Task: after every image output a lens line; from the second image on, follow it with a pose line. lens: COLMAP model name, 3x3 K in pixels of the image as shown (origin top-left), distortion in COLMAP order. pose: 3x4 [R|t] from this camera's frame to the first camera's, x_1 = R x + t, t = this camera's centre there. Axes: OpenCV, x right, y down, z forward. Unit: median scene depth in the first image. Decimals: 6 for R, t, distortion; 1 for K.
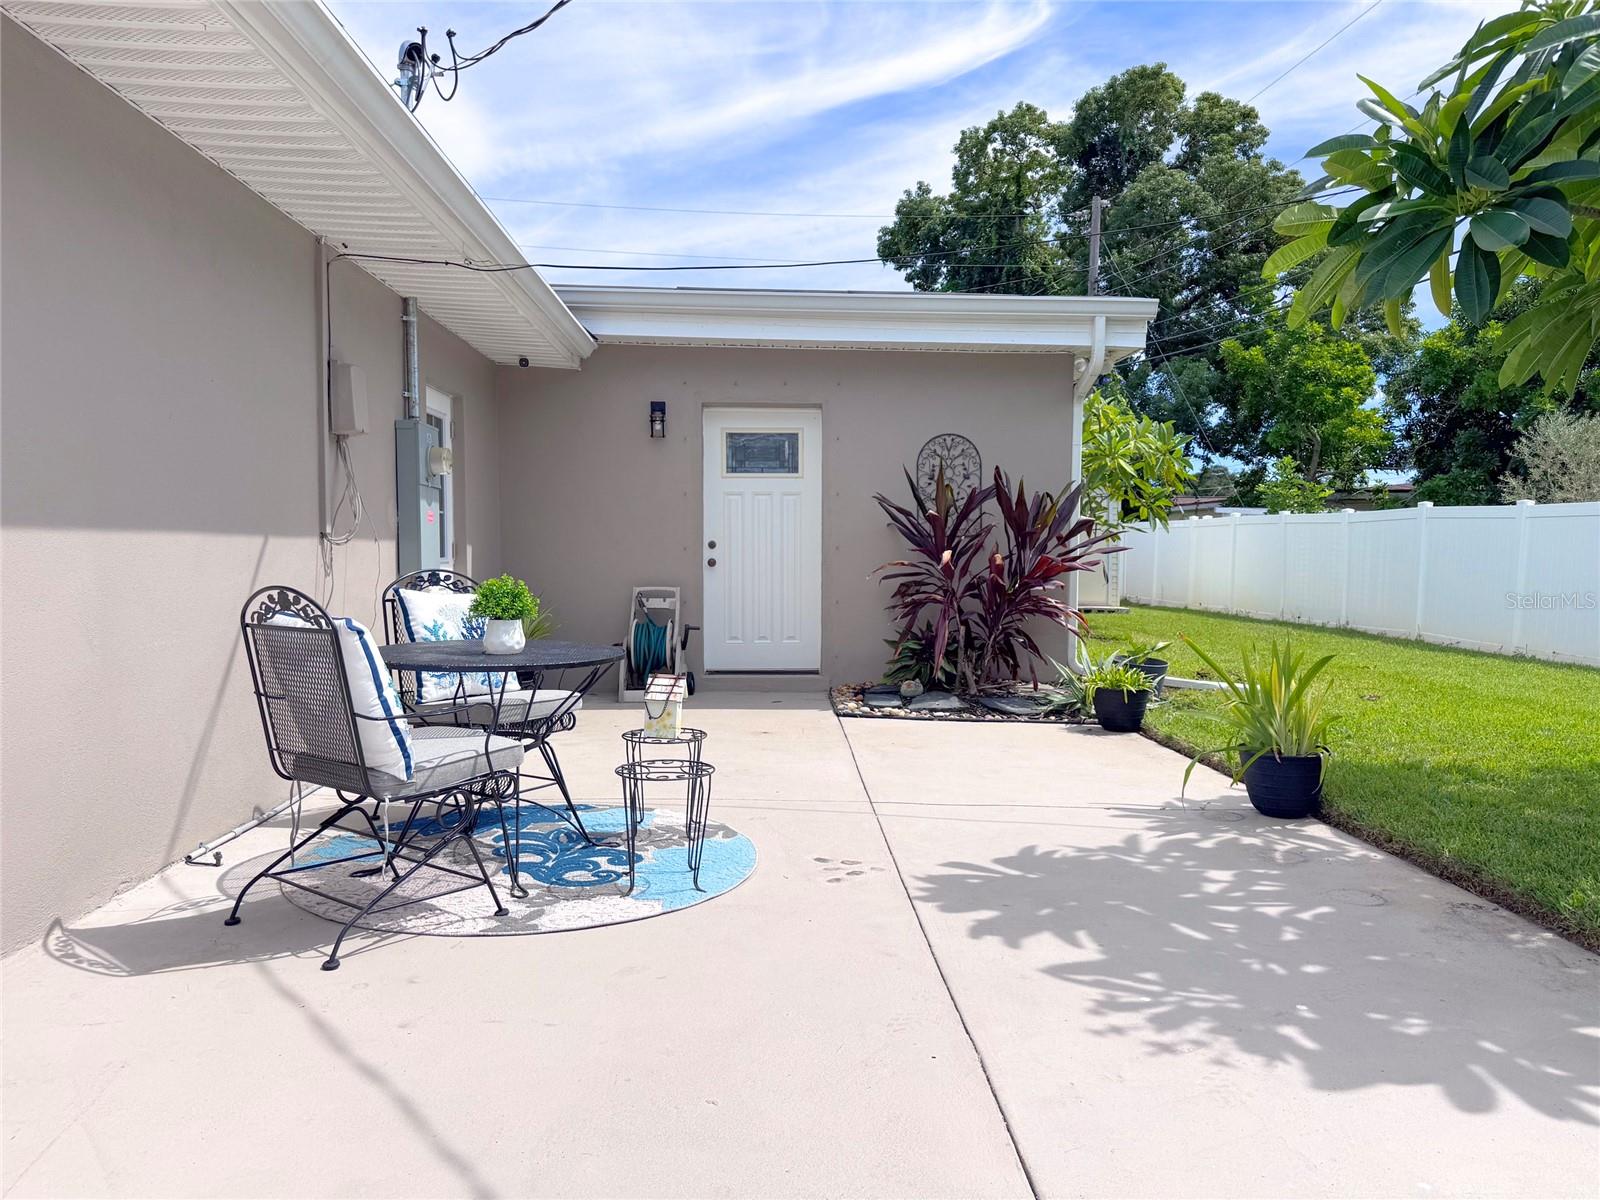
lens RADIAL K [[1117.5, 0, 812.1], [0, 1117.5, 604.1], [0, 0, 1]] dist [0.131617, -0.207504]
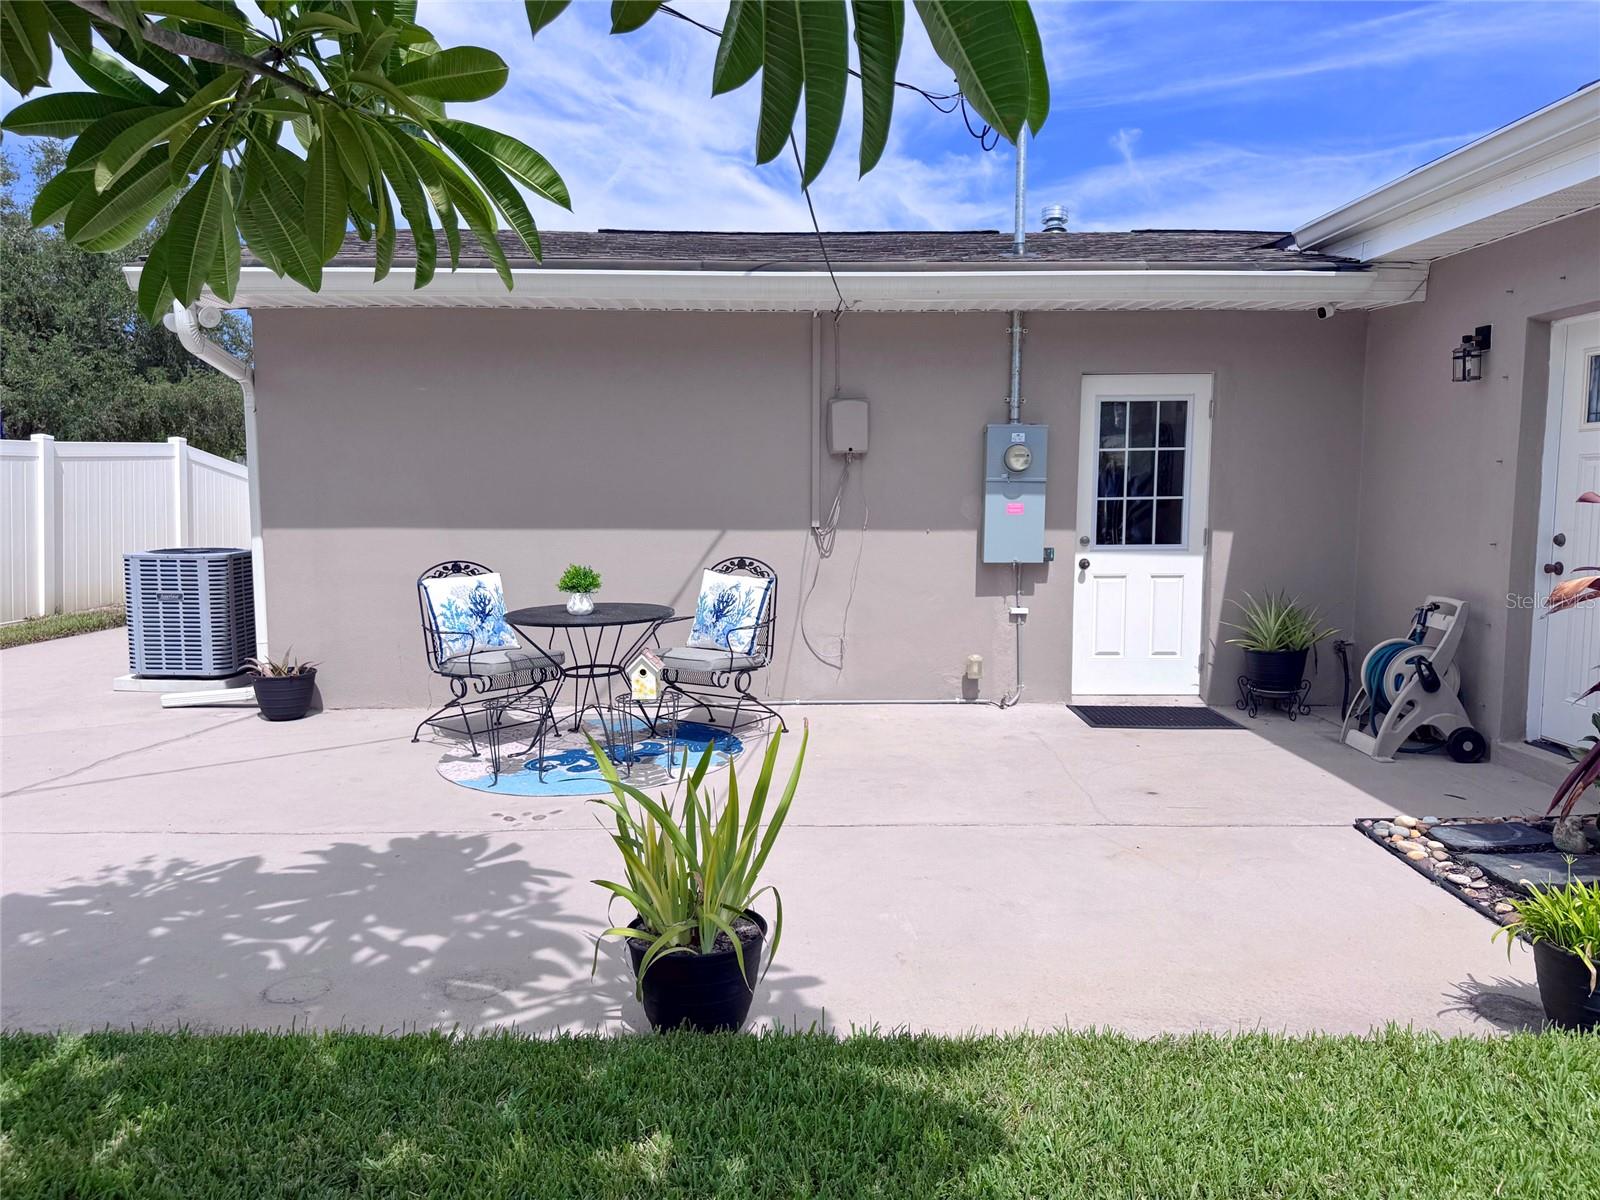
lens RADIAL K [[1129.1, 0, 803.1], [0, 1129.1, 606.9], [0, 0, 1]] dist [0.079977, -0.107754]
pose [[-0.021766, 0.101401, -0.994608, 1.203286], [-0.047301, 0.993625, 0.102336, -0.132633], [0.998644, 0.049273, -0.016831, 1.271917]]
